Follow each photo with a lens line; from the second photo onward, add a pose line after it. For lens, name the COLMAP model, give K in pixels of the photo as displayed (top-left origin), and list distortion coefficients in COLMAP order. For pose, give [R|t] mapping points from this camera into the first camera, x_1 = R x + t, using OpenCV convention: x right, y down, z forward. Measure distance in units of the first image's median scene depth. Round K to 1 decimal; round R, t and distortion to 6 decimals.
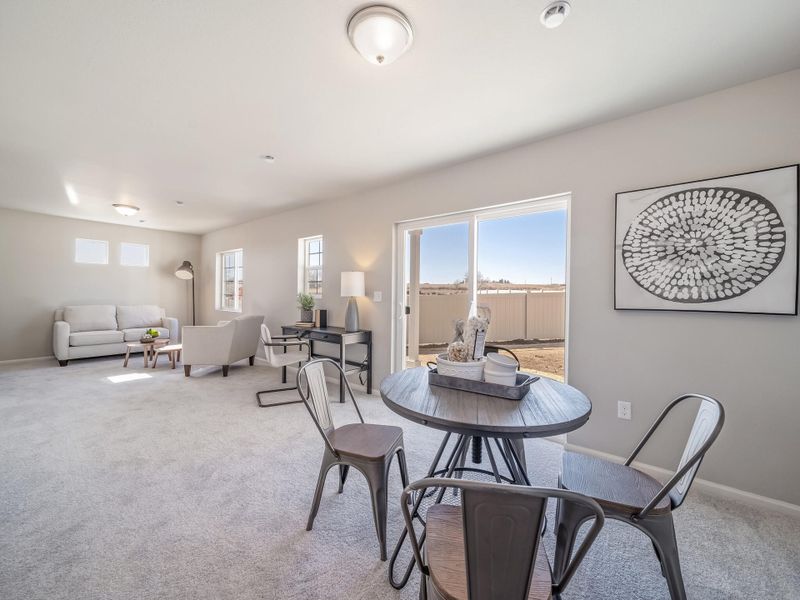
lens RADIAL K [[317.7, 0, 399.2], [0, 317.7, 299.6], [0, 0, 1]] dist [0.001011, 0.000136]
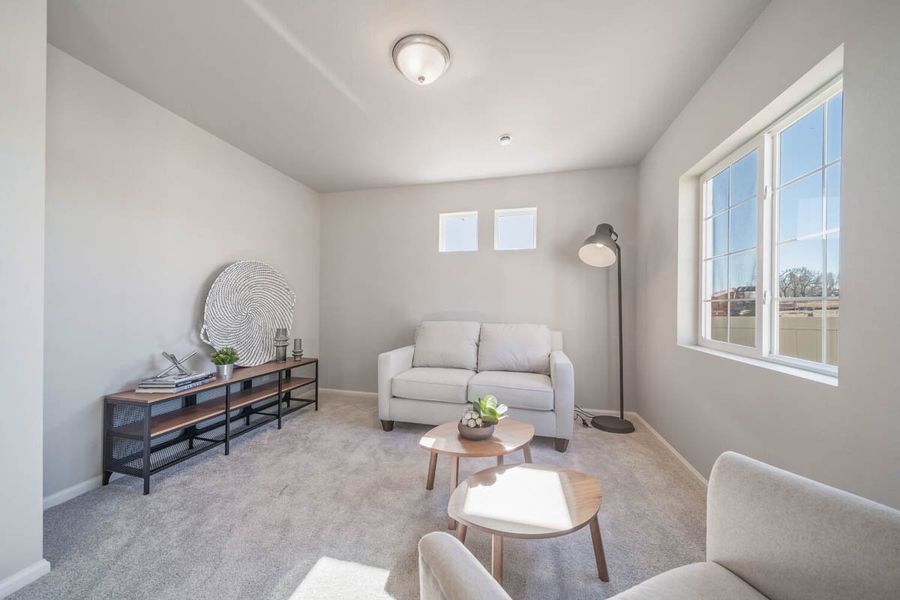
lens RADIAL K [[318.8, 0, 450.0], [0, 318.8, 303.4], [0, 0, 1]] dist [0.000869, 0.000025]
pose [[0.430712, -0.006580, -0.902465, -0.526228], [-0.013651, 0.999812, -0.013806, -0.007841], [0.902386, 0.018266, 0.430541, 0.890499]]
